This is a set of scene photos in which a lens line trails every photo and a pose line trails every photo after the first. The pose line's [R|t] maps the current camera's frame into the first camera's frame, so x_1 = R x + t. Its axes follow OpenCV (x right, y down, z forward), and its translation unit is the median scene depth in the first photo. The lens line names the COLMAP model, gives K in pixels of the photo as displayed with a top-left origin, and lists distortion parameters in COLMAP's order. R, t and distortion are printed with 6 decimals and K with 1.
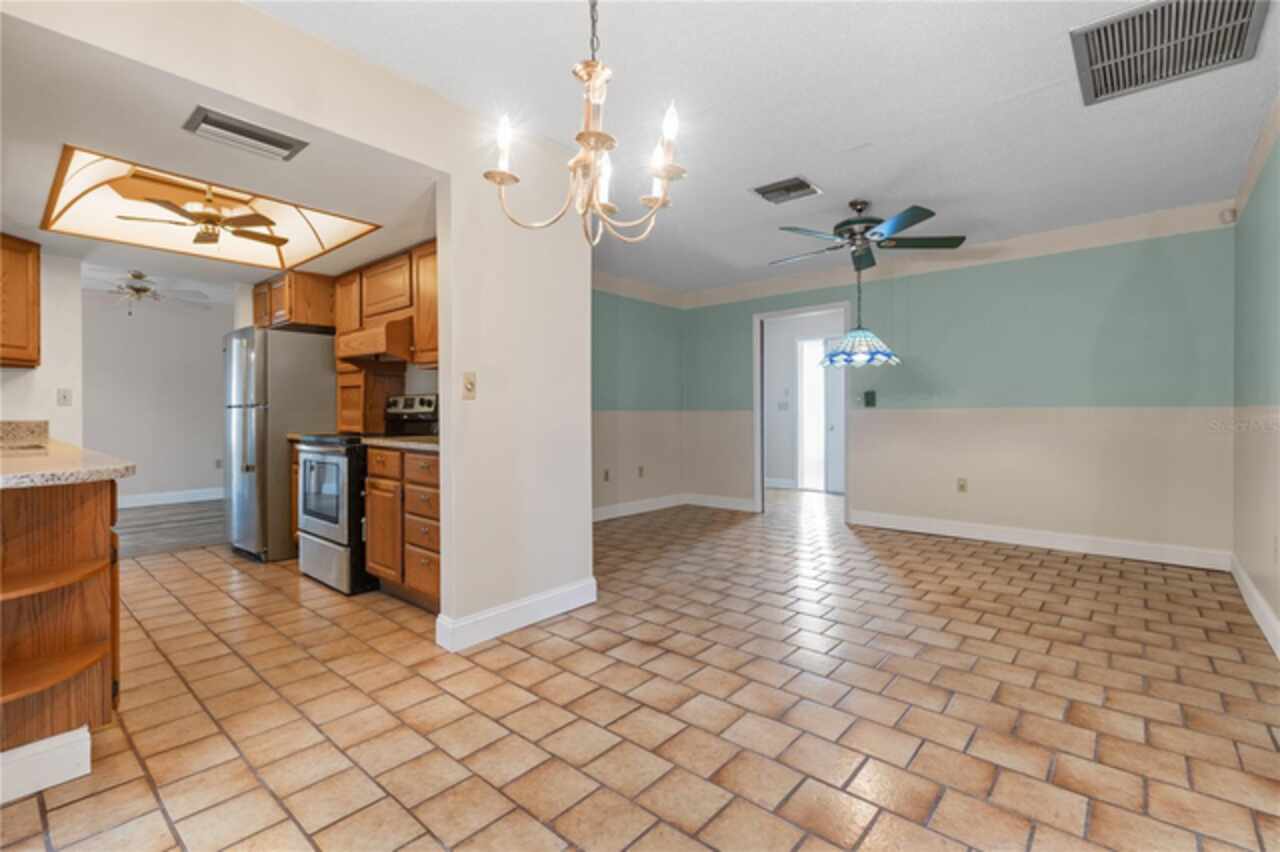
lens RADIAL K [[574.2, 0, 637.1], [0, 574.2, 417.8], [0, 0, 1]] dist [0.008195, -0.000583]
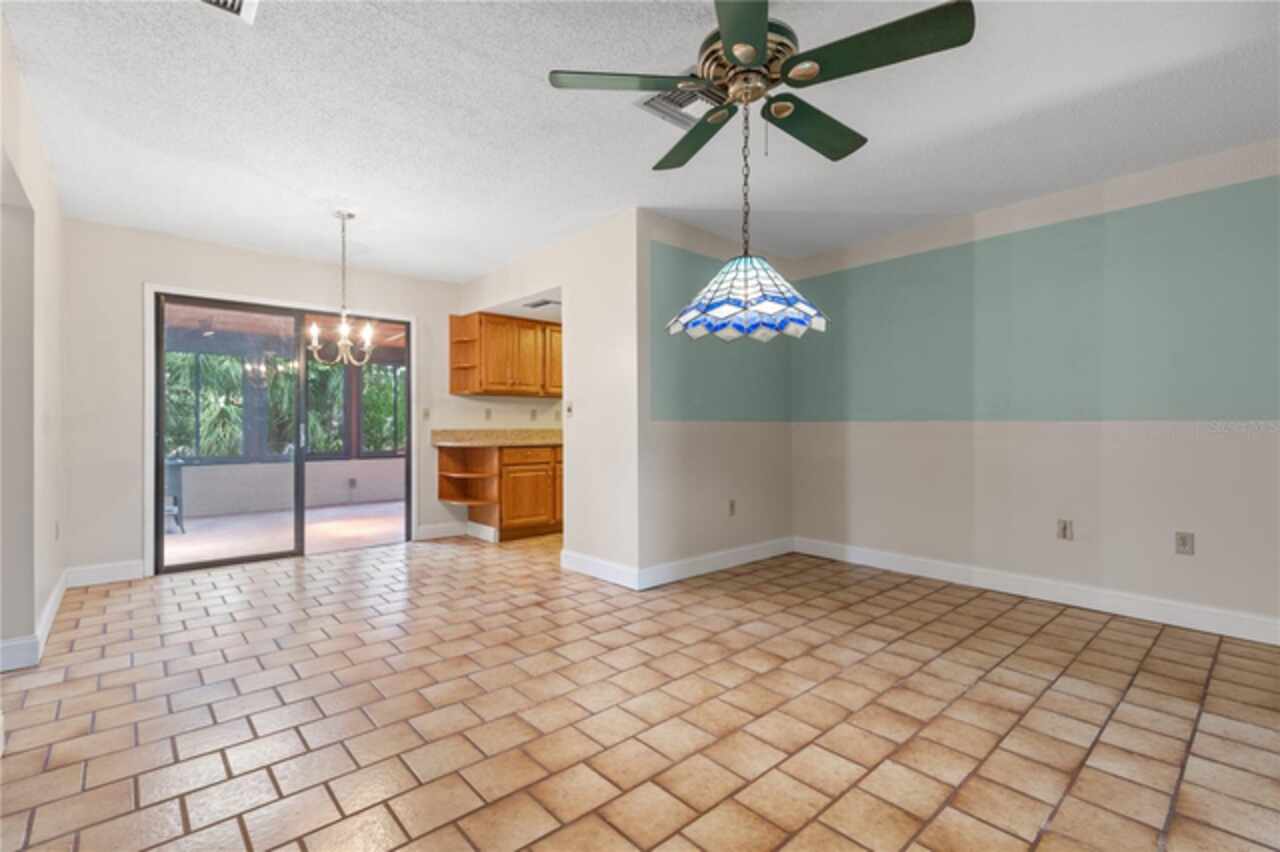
lens RADIAL K [[574.2, 0, 639.9], [0, 574.2, 423.9], [0, 0, 1]] dist [0.008195, -0.000583]
pose [[-0.122919, 0.003445, -0.992411, 1.104145], [-0.004164, 0.999983, 0.003987, -0.016701], [0.992408, 0.004623, -0.122903, 1.193878]]
